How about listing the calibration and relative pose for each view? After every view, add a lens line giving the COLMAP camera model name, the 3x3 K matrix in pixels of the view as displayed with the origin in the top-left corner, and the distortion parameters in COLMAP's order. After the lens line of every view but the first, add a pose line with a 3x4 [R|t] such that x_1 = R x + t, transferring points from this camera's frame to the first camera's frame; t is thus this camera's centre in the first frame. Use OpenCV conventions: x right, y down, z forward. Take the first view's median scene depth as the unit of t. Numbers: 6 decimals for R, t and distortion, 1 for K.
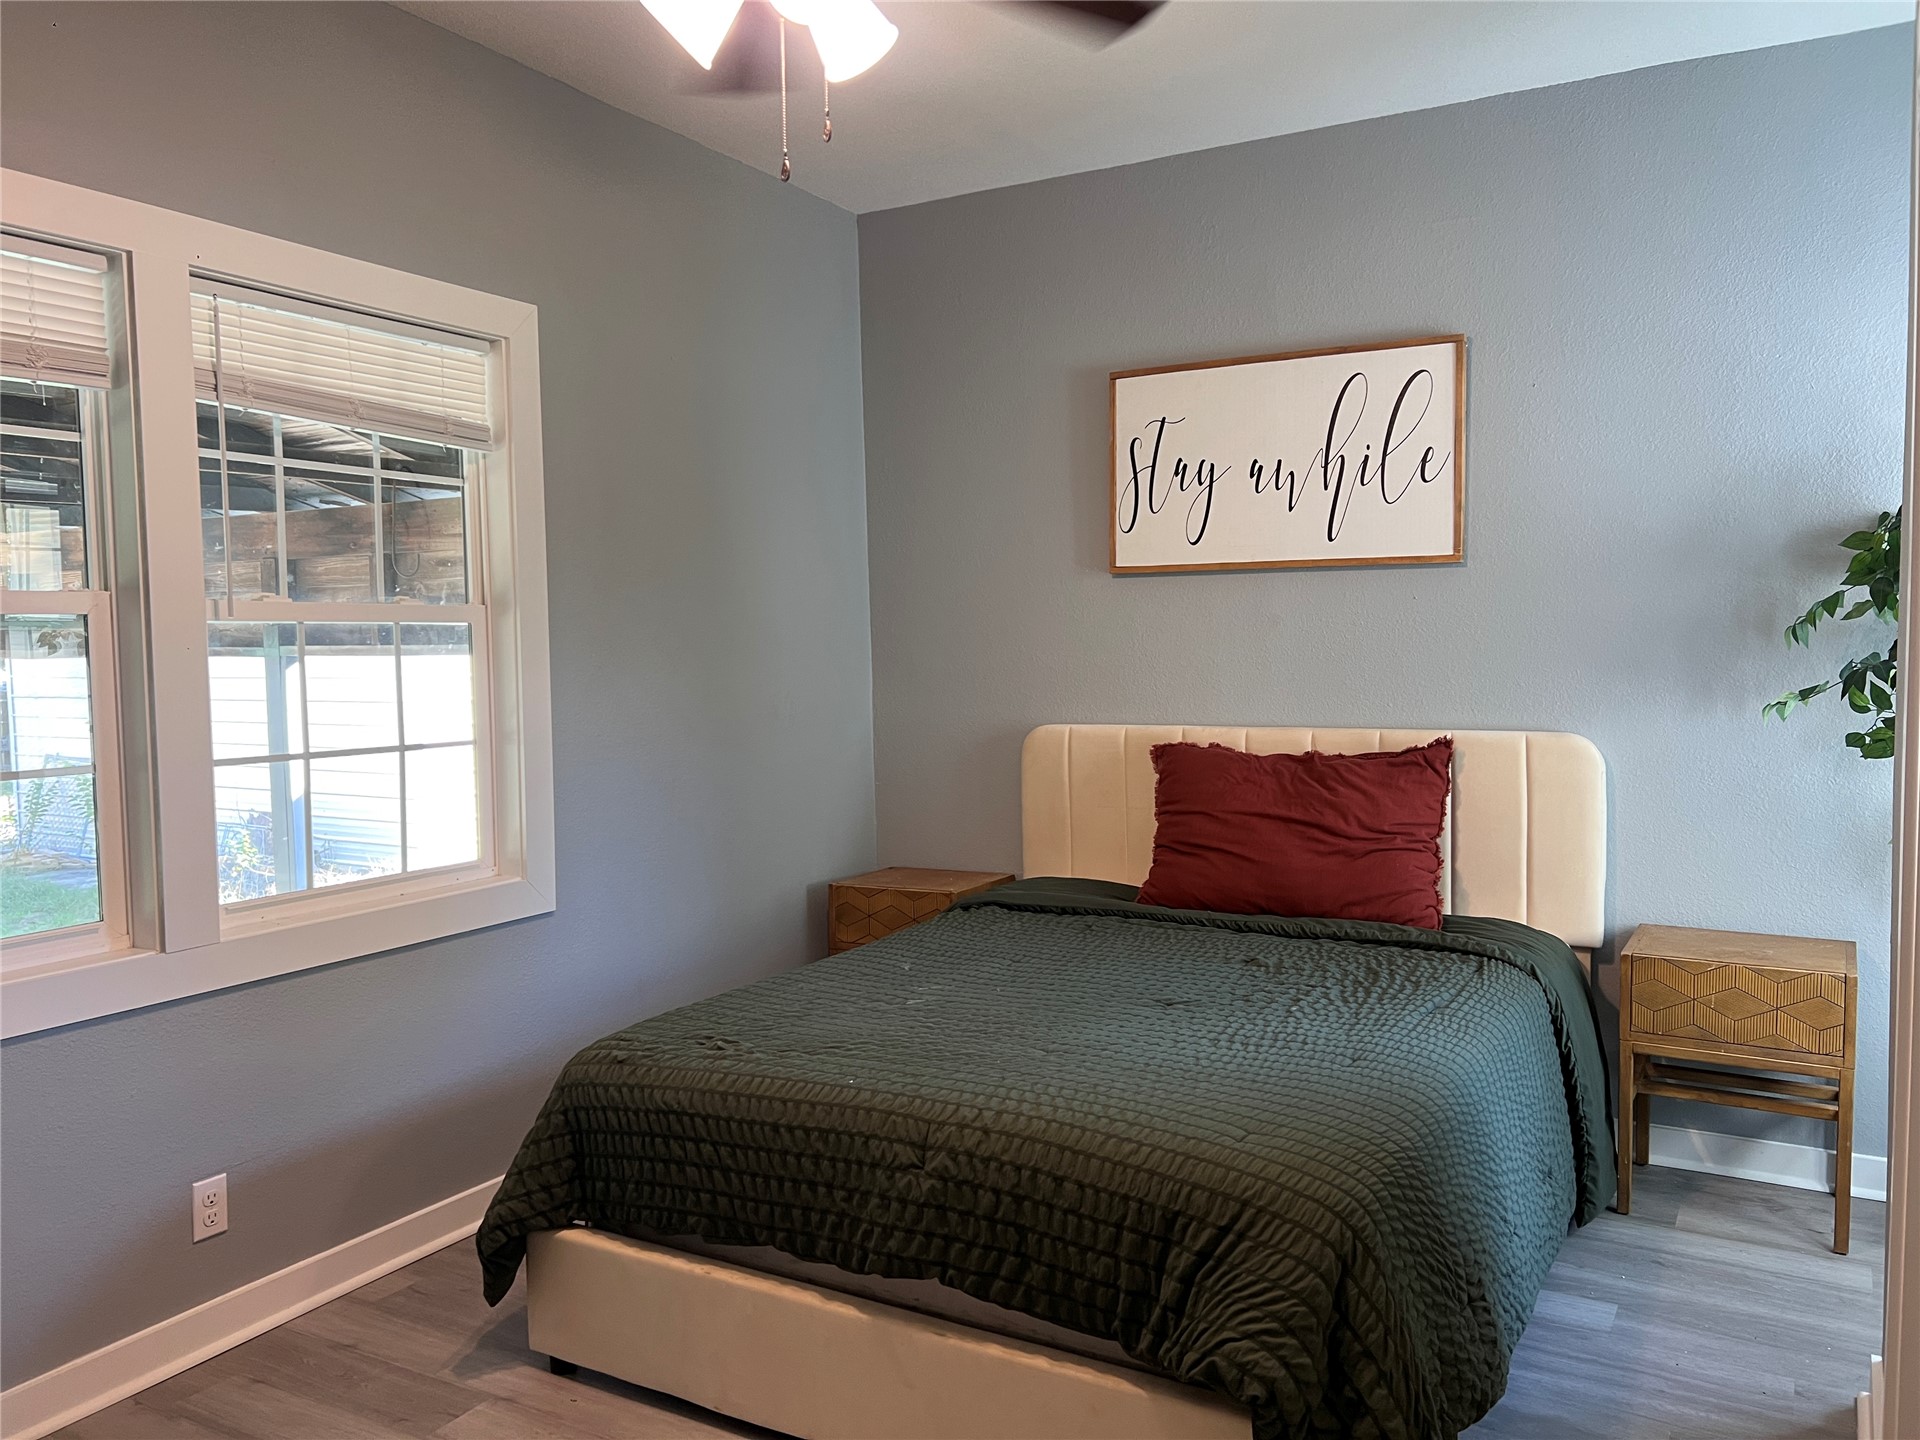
lens RADIAL K [[1438.7, 0, 969.2], [0, 1438.7, 724.6], [0, 0, 1]] dist [0.070425, -0.081686]
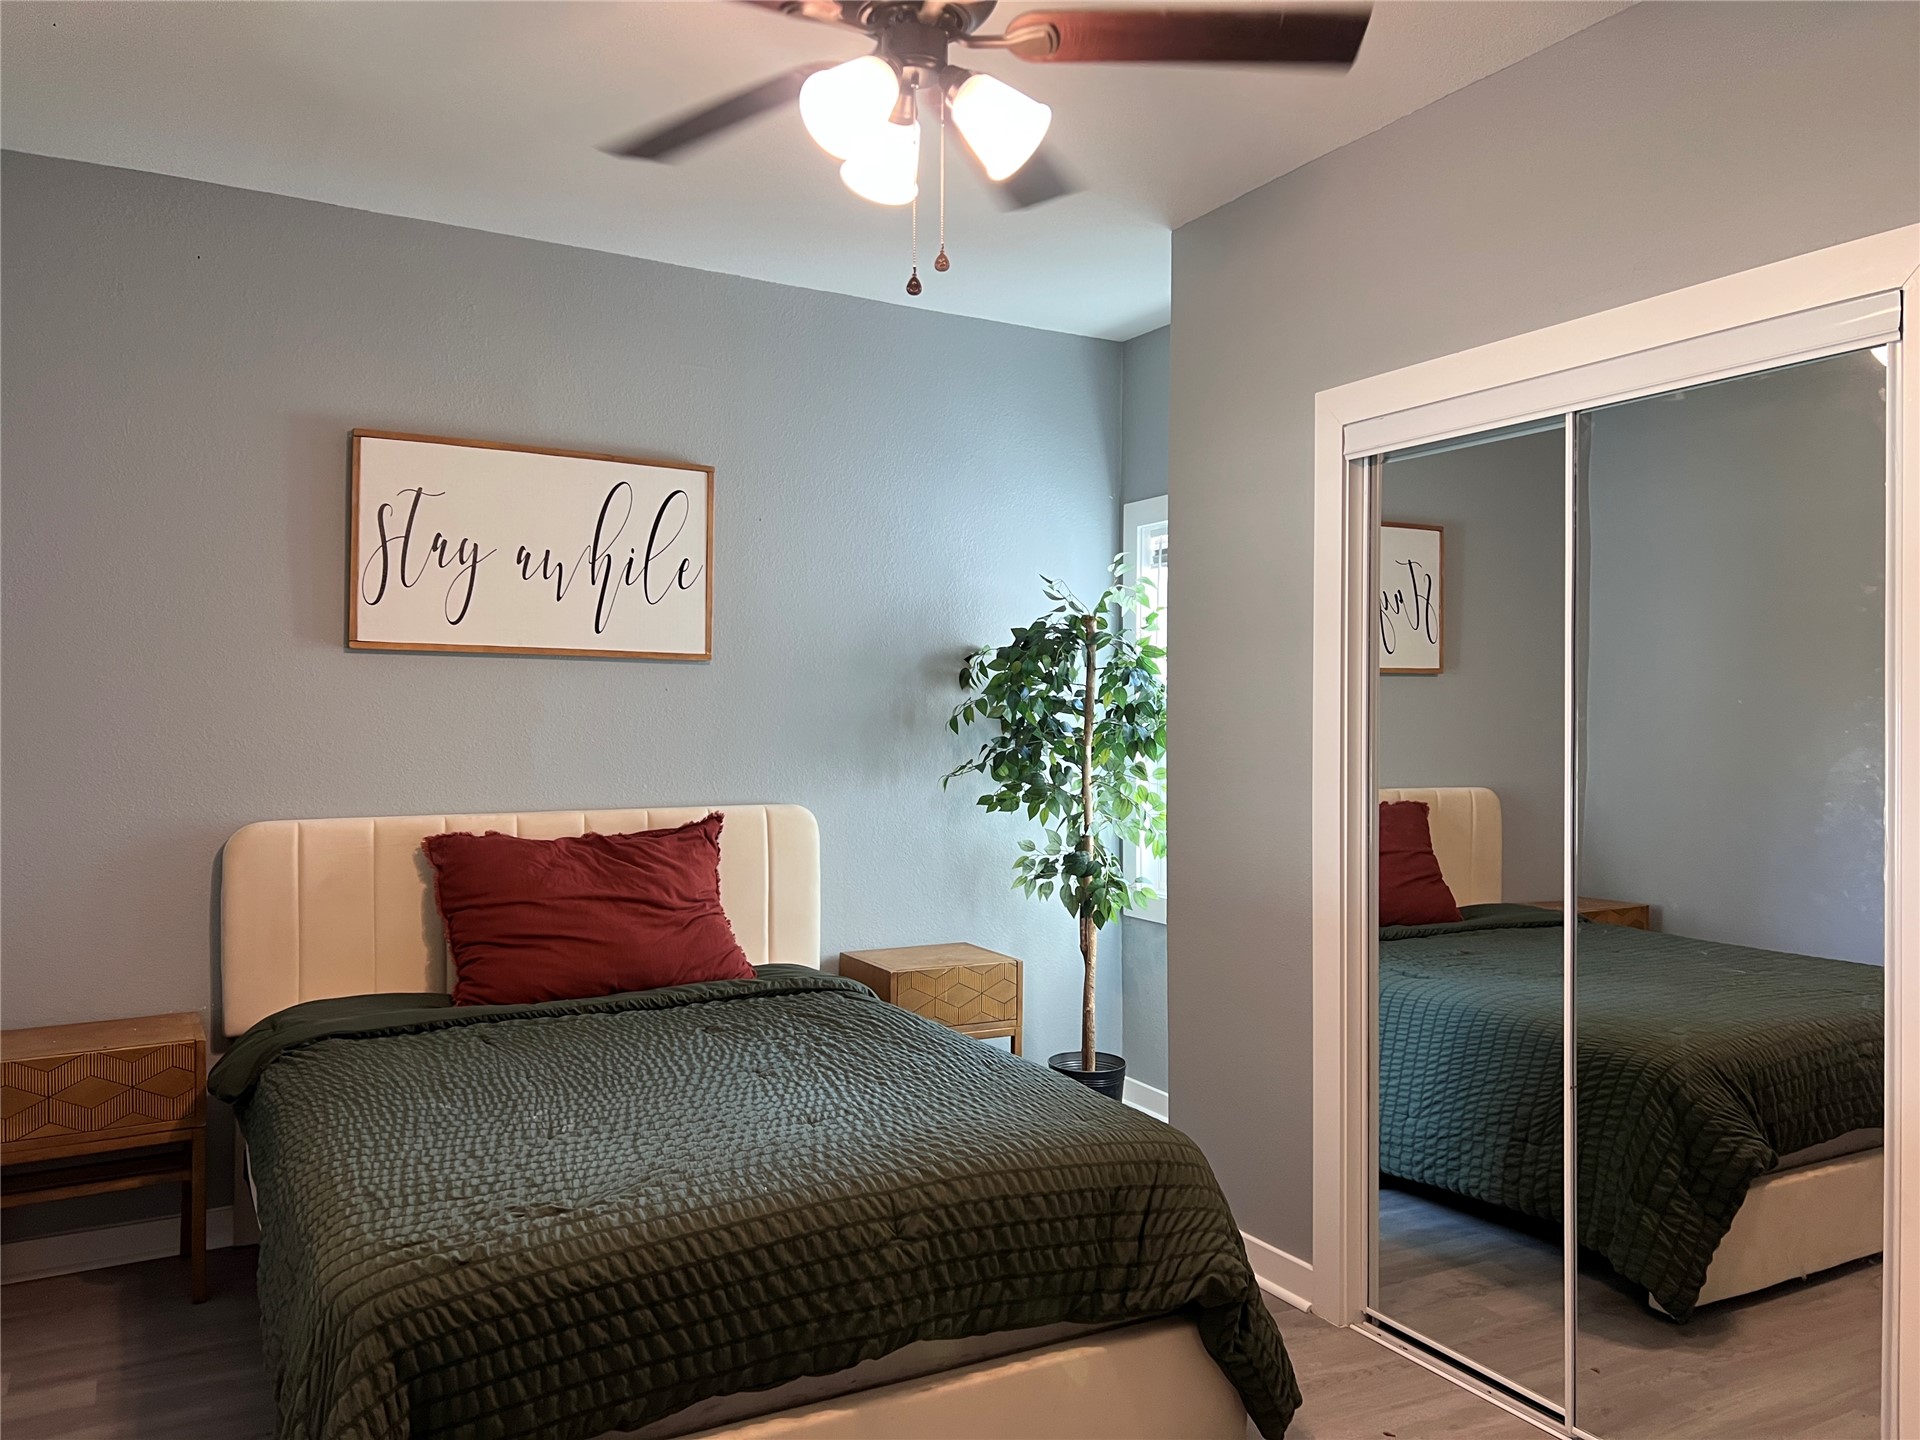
lens RADIAL K [[1438.7, 0, 969.5], [0, 1438.7, 709.0], [0, 0, 1]] dist [0.070425, -0.081686]
pose [[0.508847, 0.020584, 0.860611, -0.531405], [0.037559, 0.998231, -0.046083, -0.012779], [-0.860037, 0.055773, 0.507174, 0.237964]]
